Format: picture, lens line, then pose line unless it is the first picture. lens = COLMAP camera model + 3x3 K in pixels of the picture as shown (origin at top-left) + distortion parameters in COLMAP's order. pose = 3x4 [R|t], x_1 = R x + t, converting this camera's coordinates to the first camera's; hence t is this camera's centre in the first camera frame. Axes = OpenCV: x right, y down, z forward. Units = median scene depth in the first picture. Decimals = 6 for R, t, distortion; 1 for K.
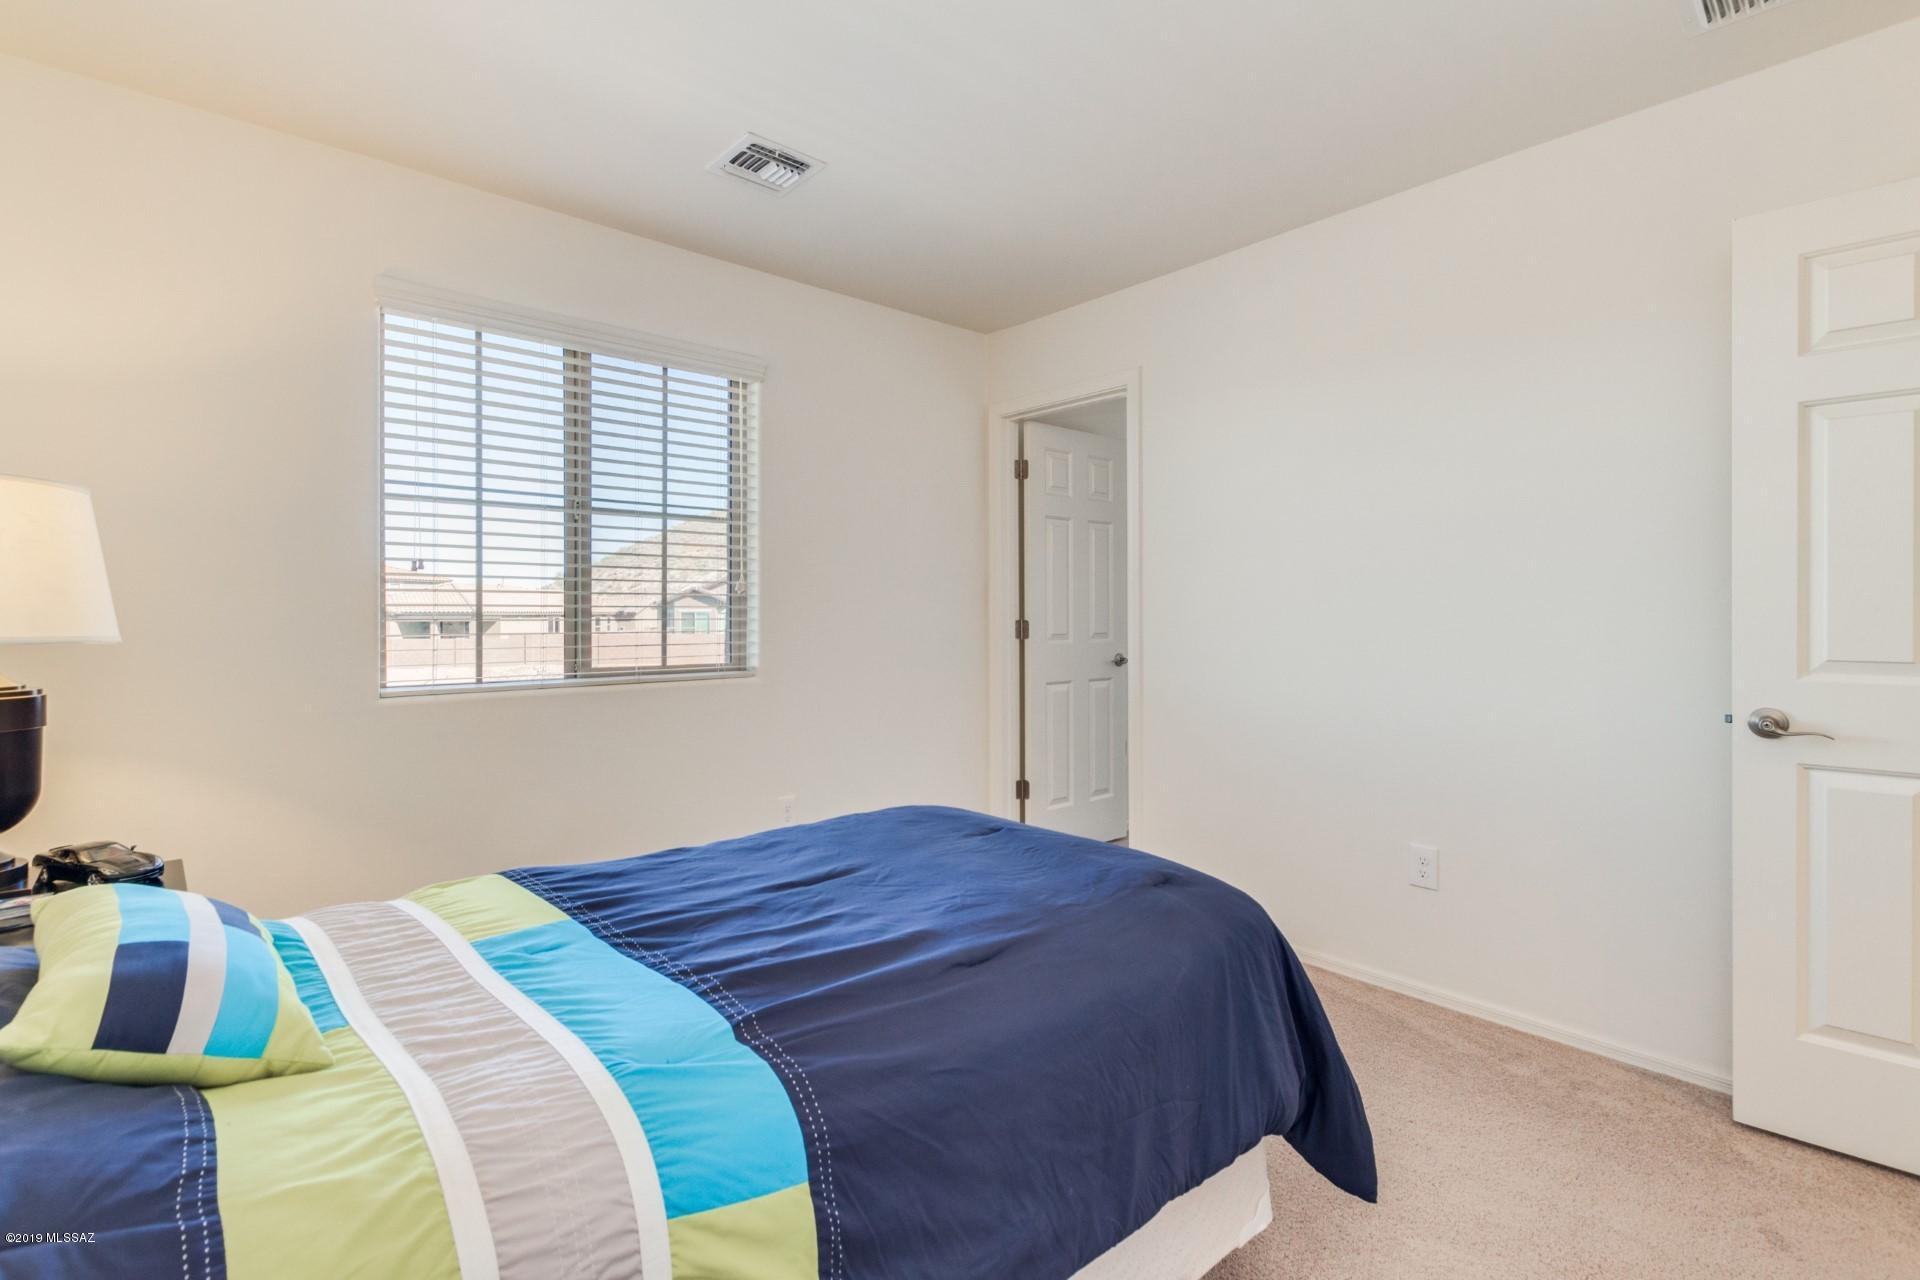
lens RADIAL K [[888.9, 0, 954.8], [0, 888.9, 631.0], [0, 0, 1]] dist [-0.000740, -0.000576]
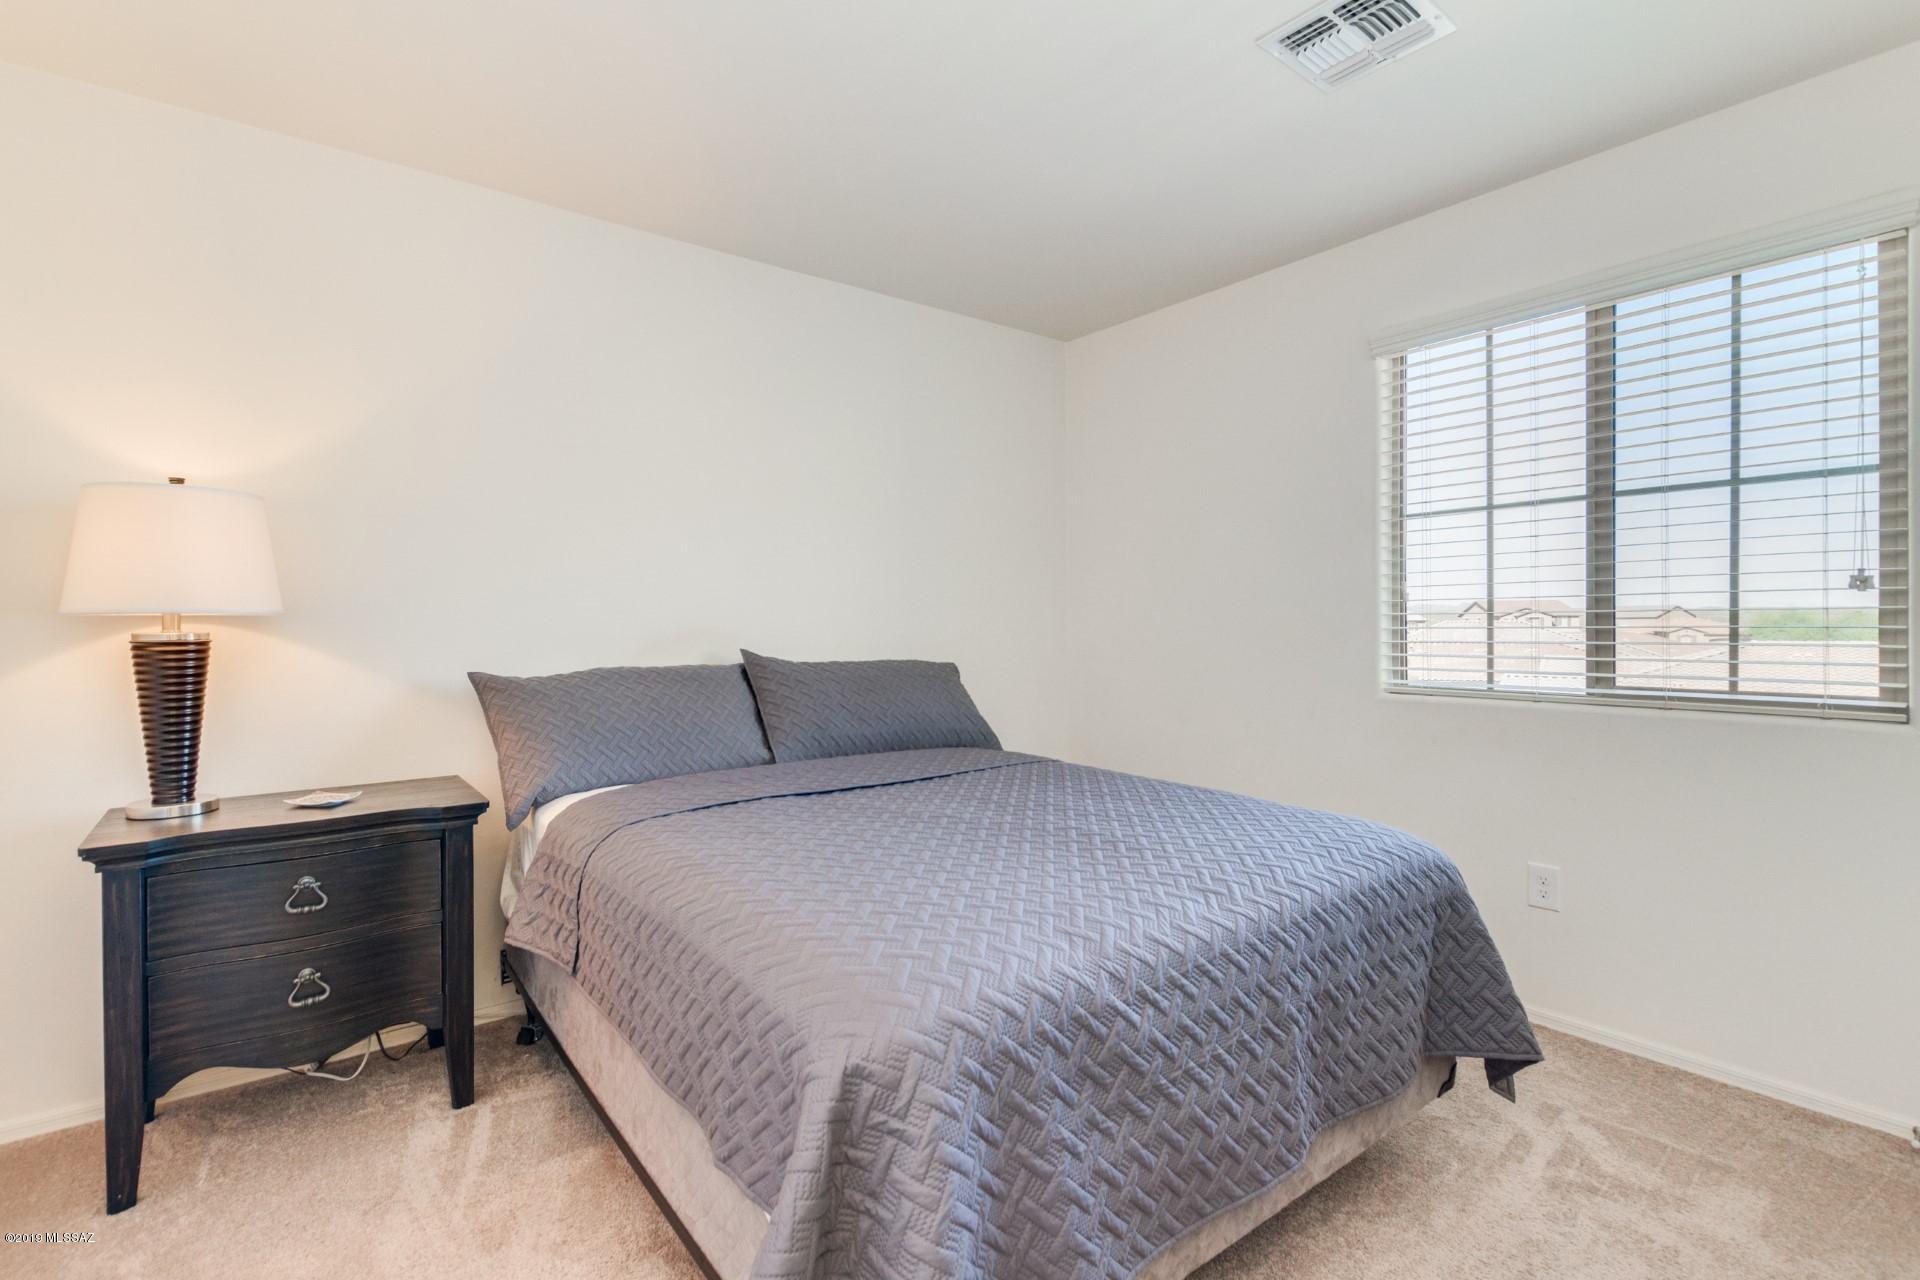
lens RADIAL K [[888.9, 0, 961.1], [0, 888.9, 630.9], [0, 0, 1]] dist [-0.000740, -0.000576]
pose [[-0.105131, 0.012844, -0.994375, 0.481507], [-0.009777, 0.999855, 0.013948, -0.014288], [0.994410, 0.011189, -0.104990, 0.487241]]
